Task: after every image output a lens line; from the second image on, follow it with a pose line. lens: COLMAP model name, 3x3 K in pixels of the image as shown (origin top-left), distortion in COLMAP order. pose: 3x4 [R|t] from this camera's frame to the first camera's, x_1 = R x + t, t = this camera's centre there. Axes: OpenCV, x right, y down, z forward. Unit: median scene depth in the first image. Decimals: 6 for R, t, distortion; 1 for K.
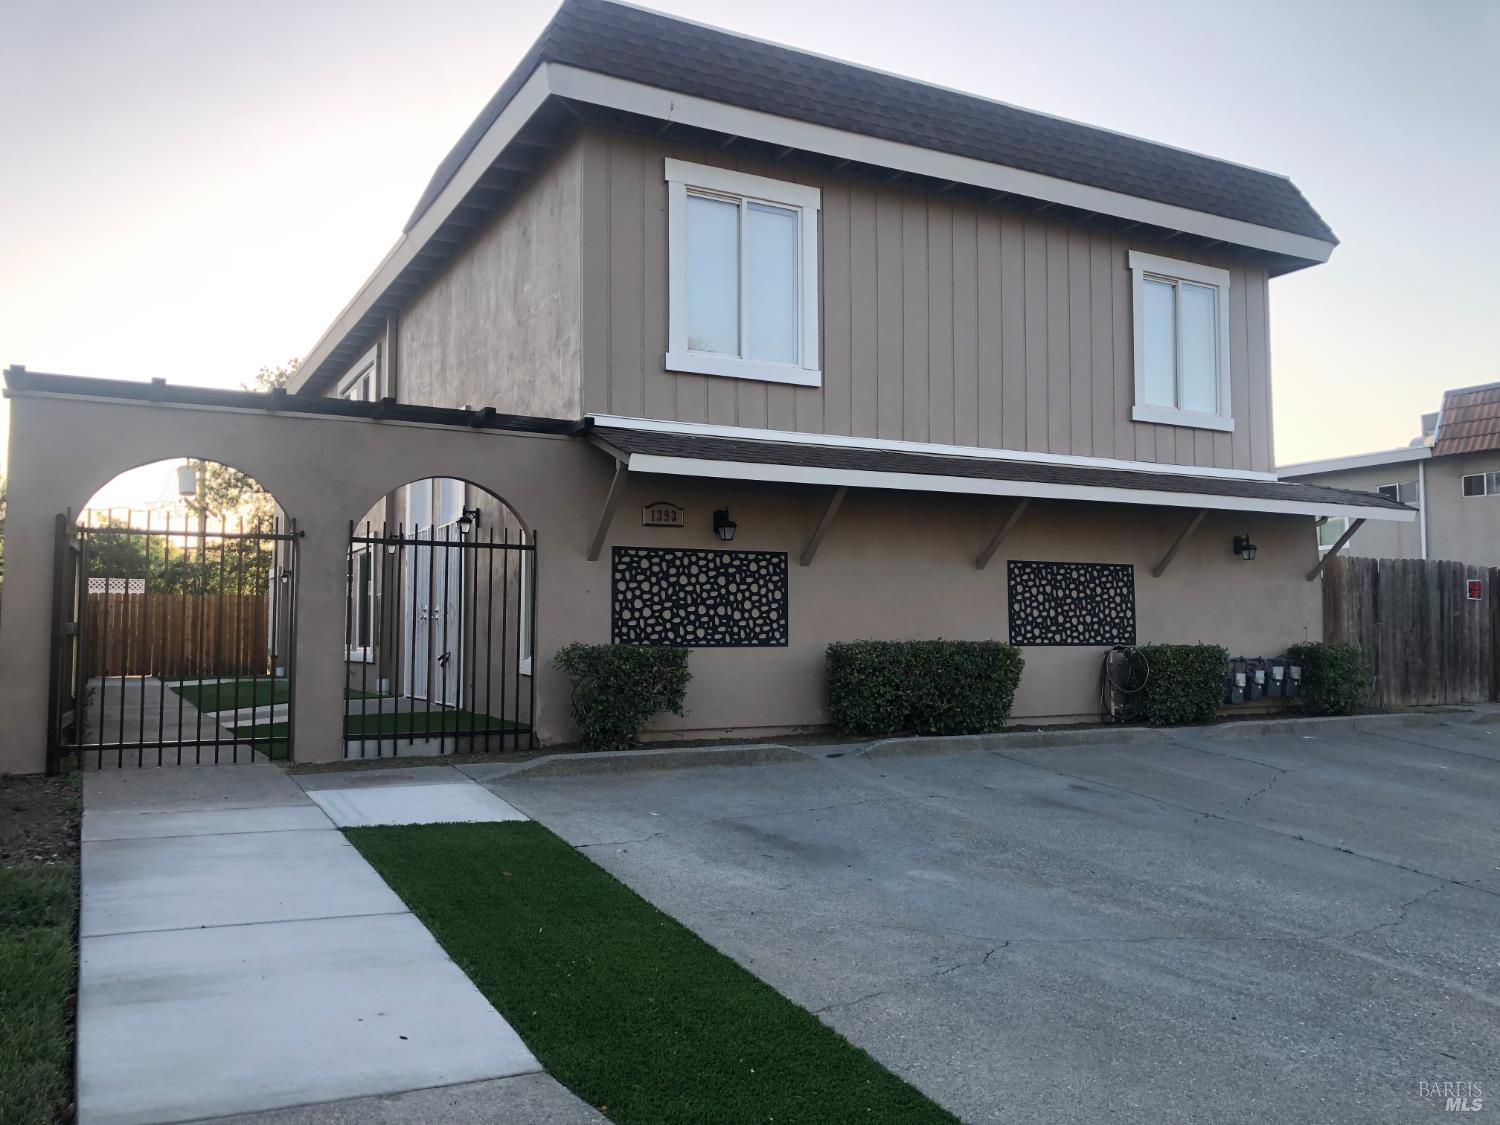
lens RADIAL K [[1233.1, 0, 754.3], [0, 1233.1, 562.9], [0, 0, 1]] dist [0.033769, -0.029124]
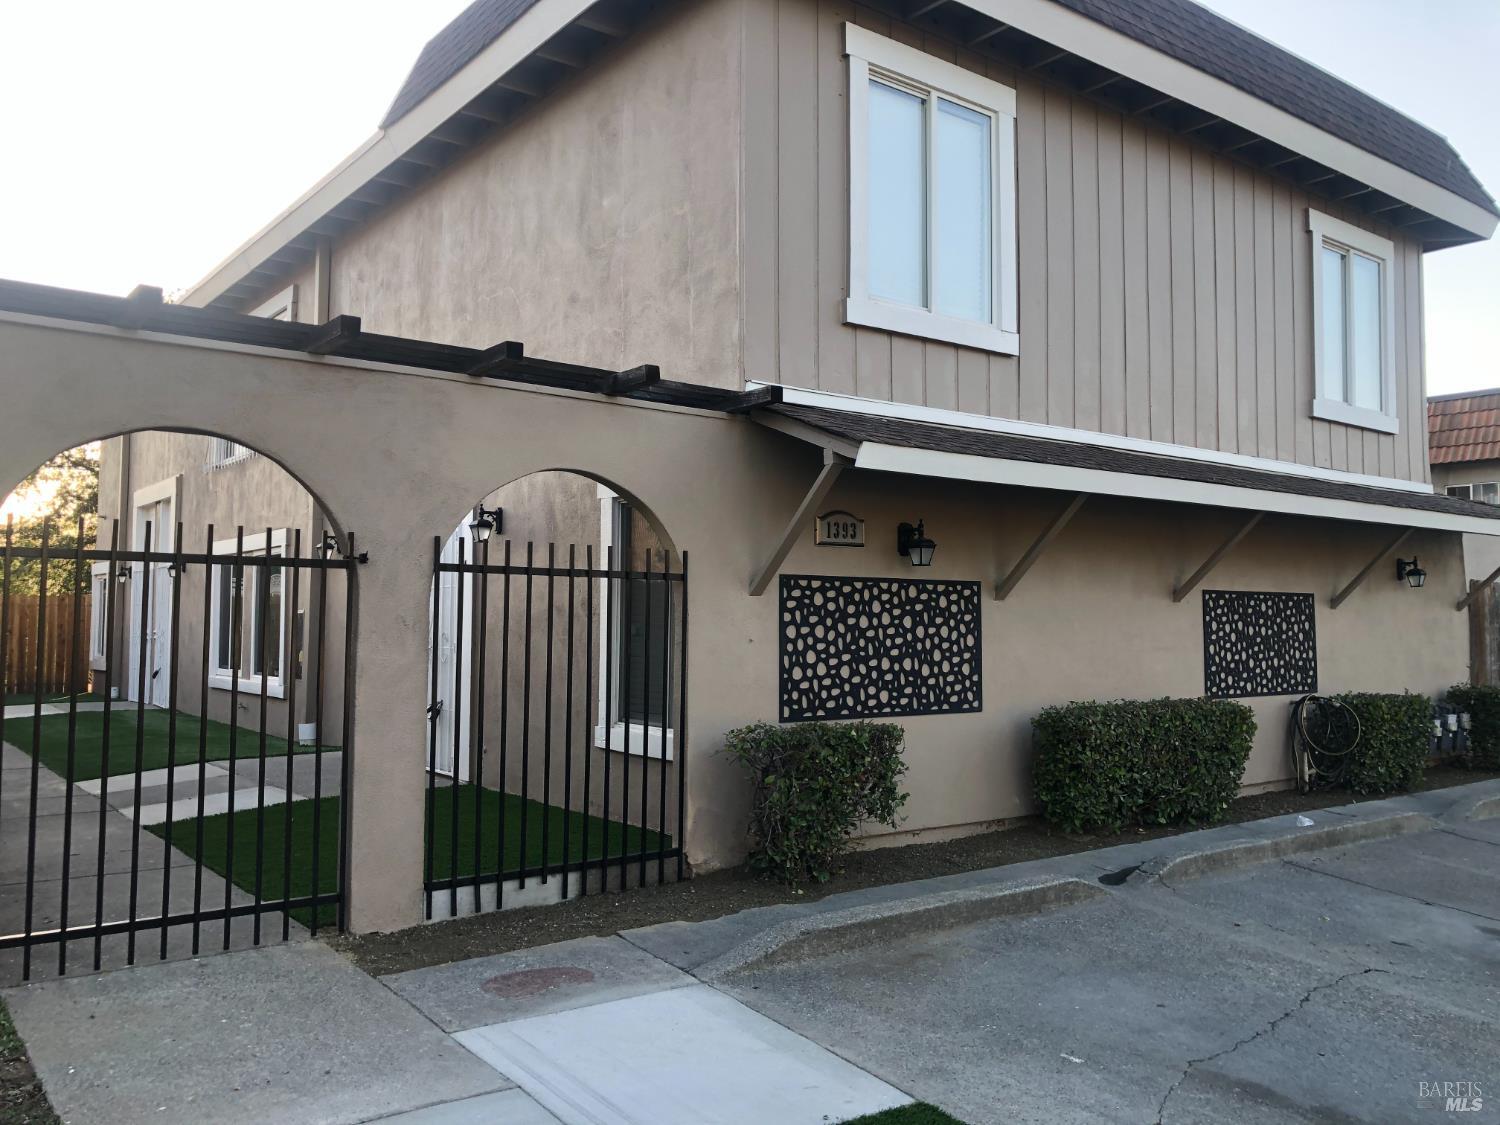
lens RADIAL K [[1233.1, 0, 747.4], [0, 1233.1, 556.2], [0, 0, 1]] dist [0.033769, -0.029124]
pose [[0.987682, 0.015005, 0.155751, -0.208026], [-0.015776, 0.999869, 0.003720, -0.022481], [-0.155674, -0.006131, 0.987789, 0.278128]]
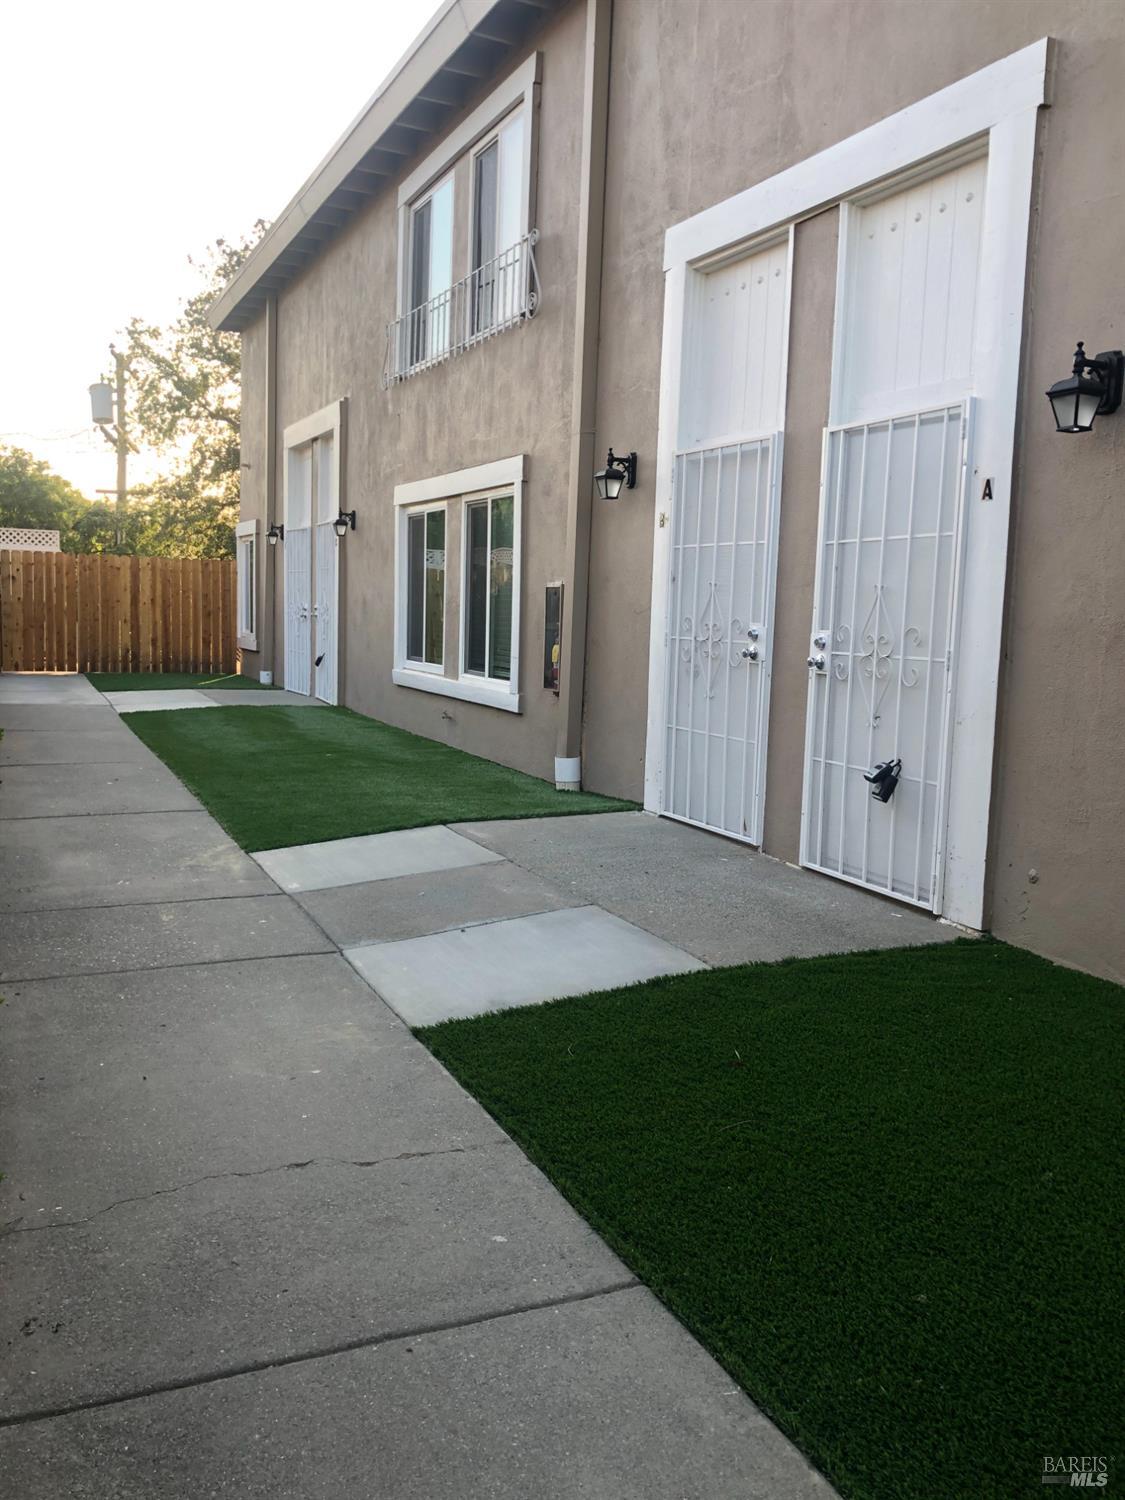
lens RADIAL K [[1233.1, 0, 560.3], [0, 1233.1, 745.5], [0, 0, 1]] dist [0.033769, -0.029124]
pose [[0.997337, 0.042005, -0.059617, -0.371045], [-0.031158, 0.984529, 0.172431, 0.005703], [0.065938, -0.170115, 0.983216, 0.699737]]
